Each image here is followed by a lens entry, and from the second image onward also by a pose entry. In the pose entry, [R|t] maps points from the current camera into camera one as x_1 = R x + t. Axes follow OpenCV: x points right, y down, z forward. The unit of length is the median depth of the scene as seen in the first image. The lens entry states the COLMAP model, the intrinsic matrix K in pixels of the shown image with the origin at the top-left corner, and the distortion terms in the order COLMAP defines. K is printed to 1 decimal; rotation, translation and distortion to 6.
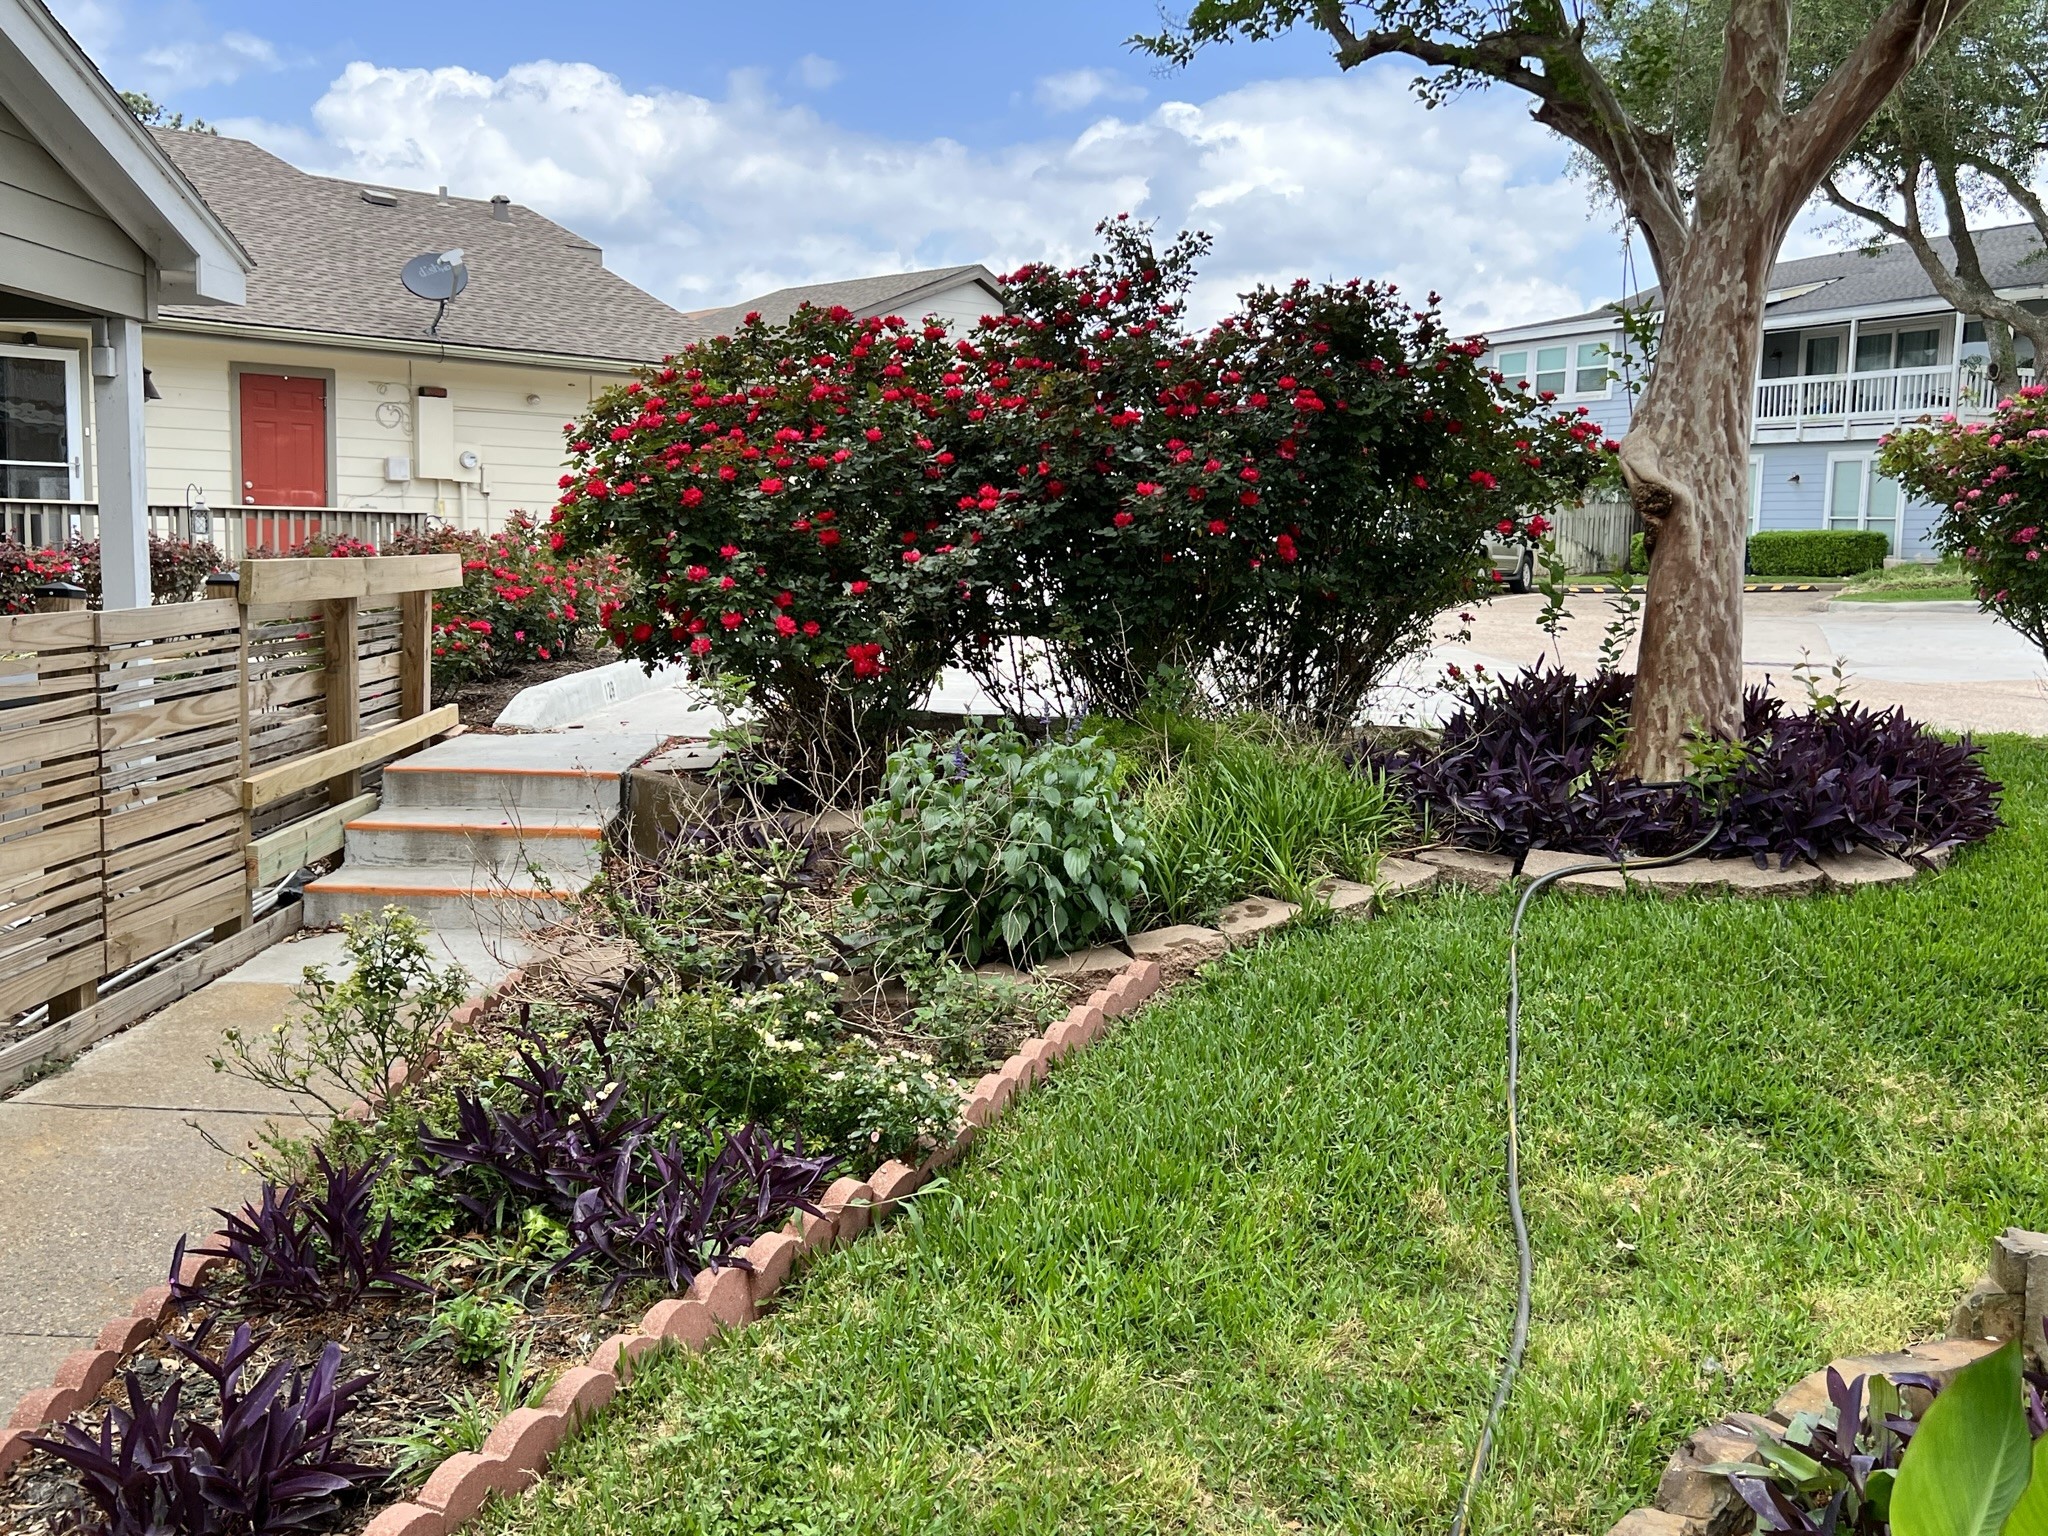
lens RADIAL K [[1952.6, 0, 1024.0], [0, 1952.6, 768.0], [0, 0, 1]] dist [0.040238, -0.023459]
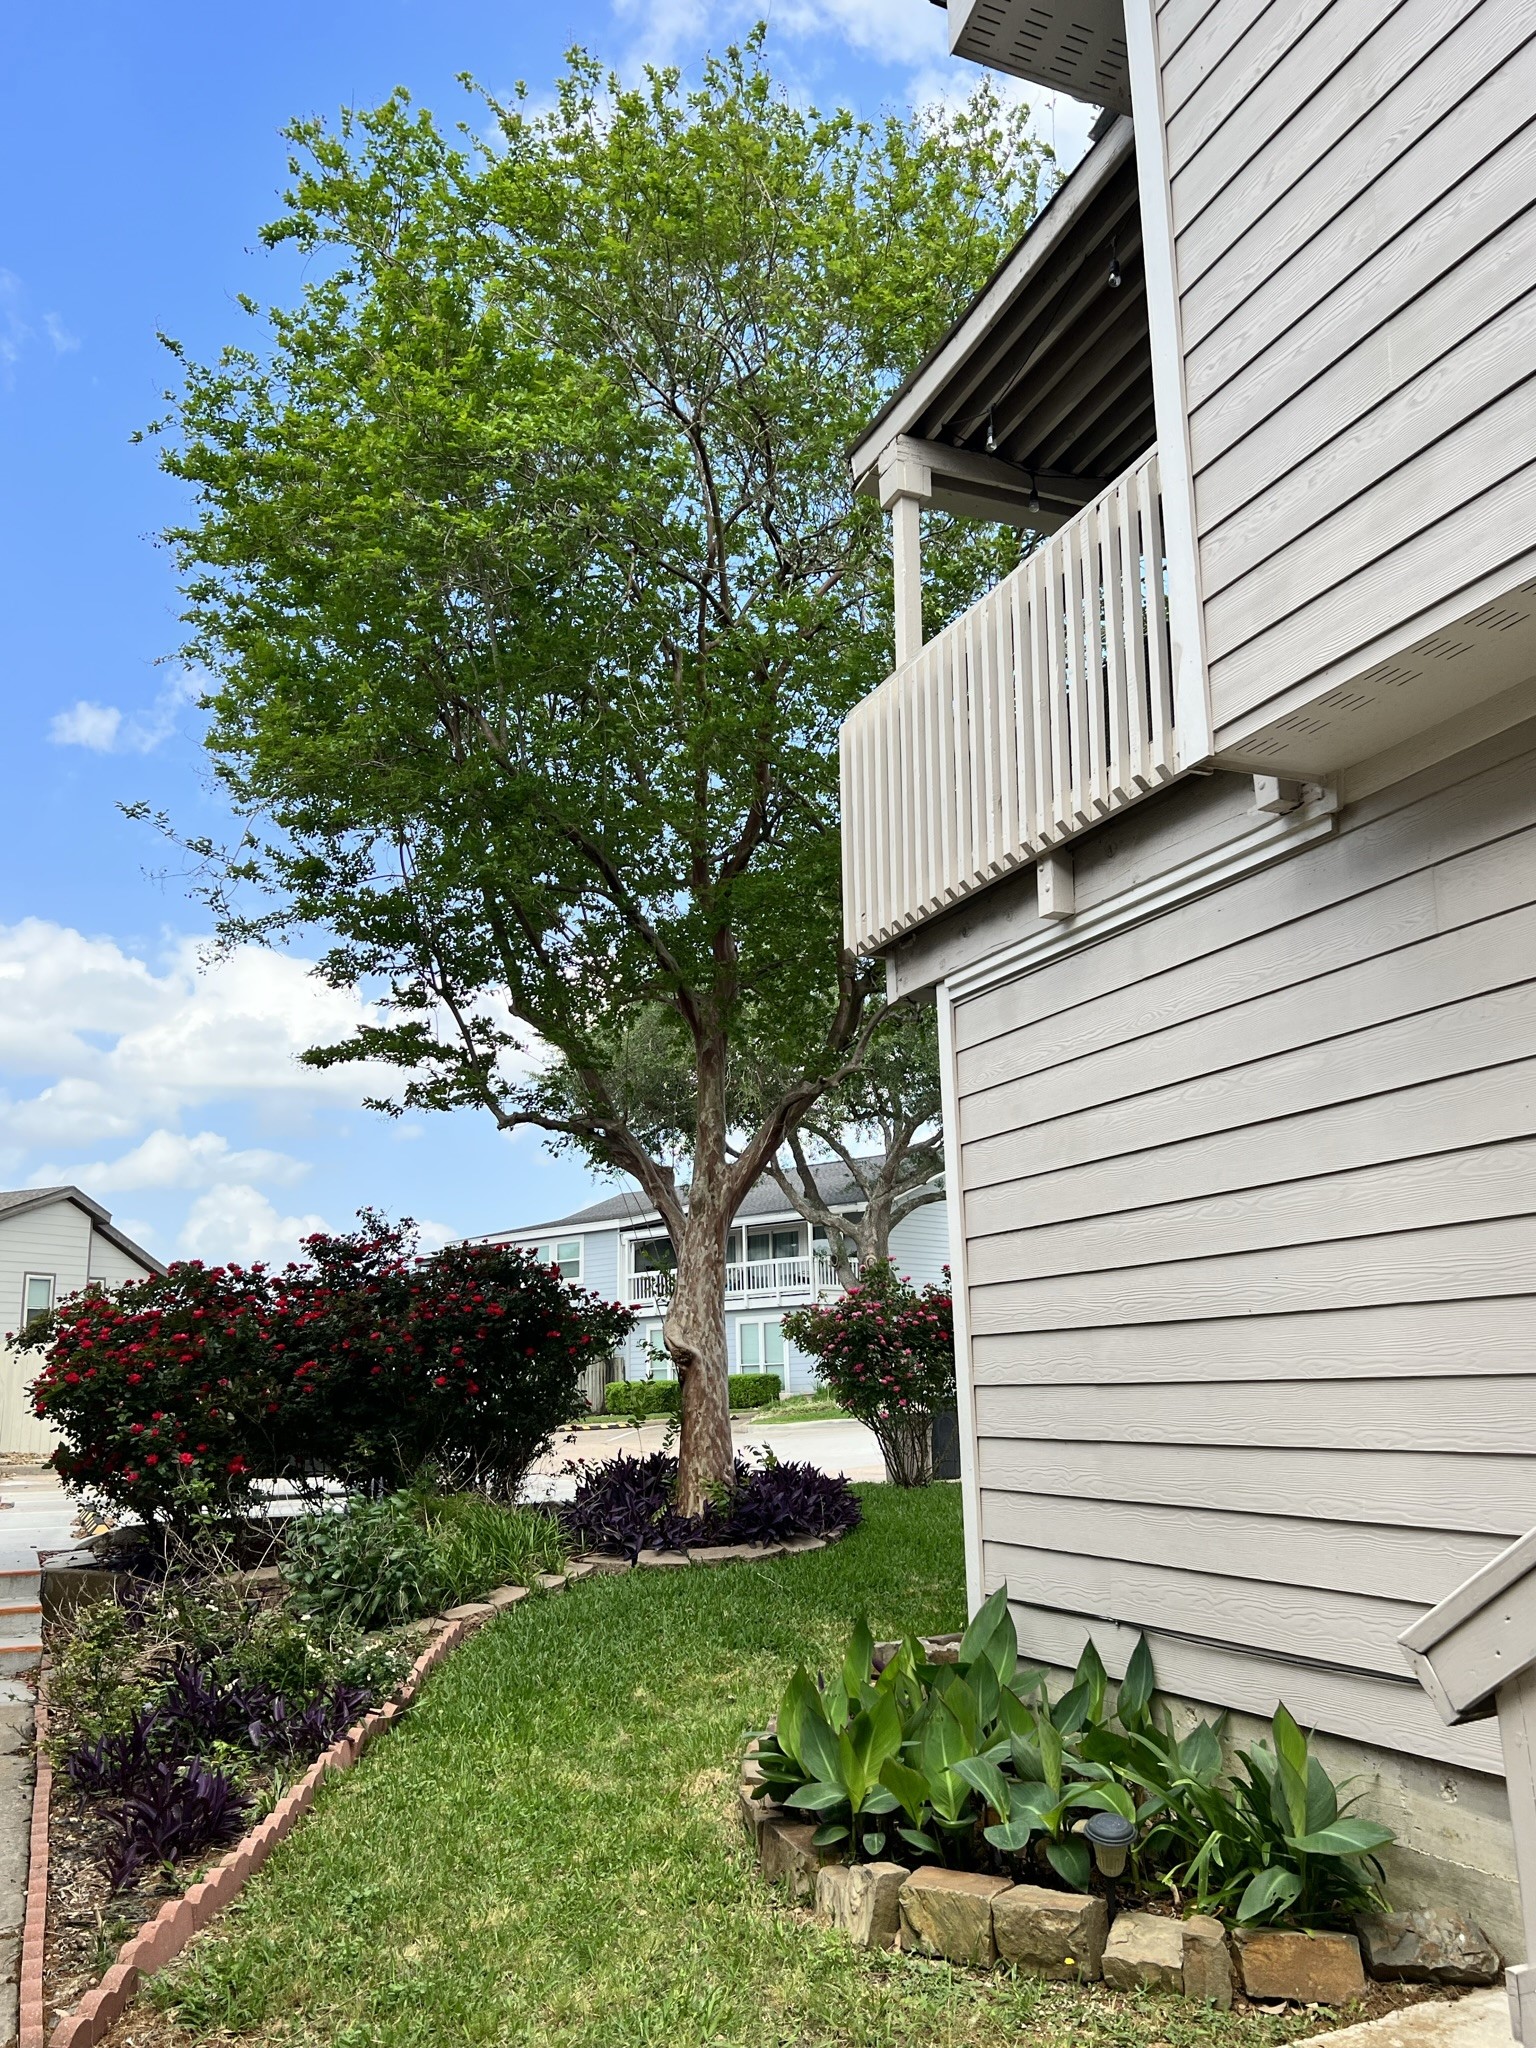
lens RADIAL K [[1627.0, 0, 768.0], [0, 1627.0, 1024.0], [0, 0, 1]] dist [0.003132, -0.006991]
pose [[0.917297, 0.036730, 0.396505, -0.220217], [0.098669, 0.943719, -0.315688, 0.059959], [-0.385785, 0.328703, 0.862047, -0.458315]]
